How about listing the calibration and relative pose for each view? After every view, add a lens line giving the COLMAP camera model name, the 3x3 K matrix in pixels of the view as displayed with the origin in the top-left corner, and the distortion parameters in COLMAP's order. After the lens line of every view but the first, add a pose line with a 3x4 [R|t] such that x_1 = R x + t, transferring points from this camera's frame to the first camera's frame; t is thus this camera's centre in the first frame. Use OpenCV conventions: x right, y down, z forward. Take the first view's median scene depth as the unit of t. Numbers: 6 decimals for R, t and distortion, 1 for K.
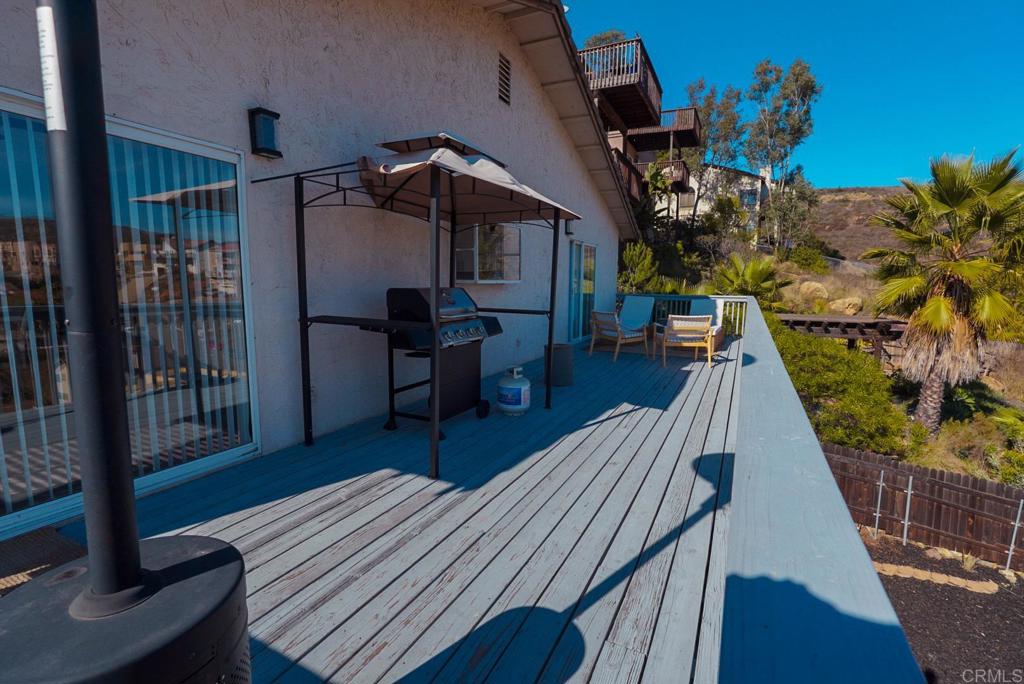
lens RADIAL K [[472.5, 0, 510.6], [0, 472.5, 340.4], [0, 0, 1]] dist [-0.019574, 0.004740]
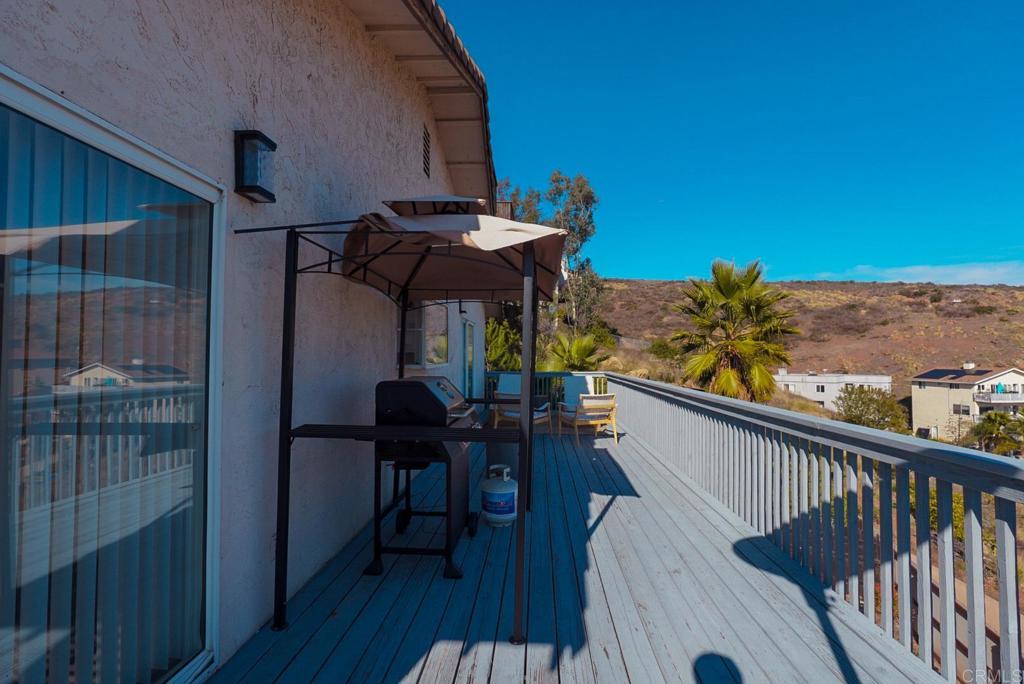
lens RADIAL K [[472.5, 0, 510.6], [0, 472.5, 340.4], [0, 0, 1]] dist [-0.019574, 0.004740]
pose [[0.915193, 0.007706, 0.402941, -0.298686], [0.054842, 0.988136, -0.143457, -0.043784], [-0.399266, 0.153389, 0.903913, 0.170007]]
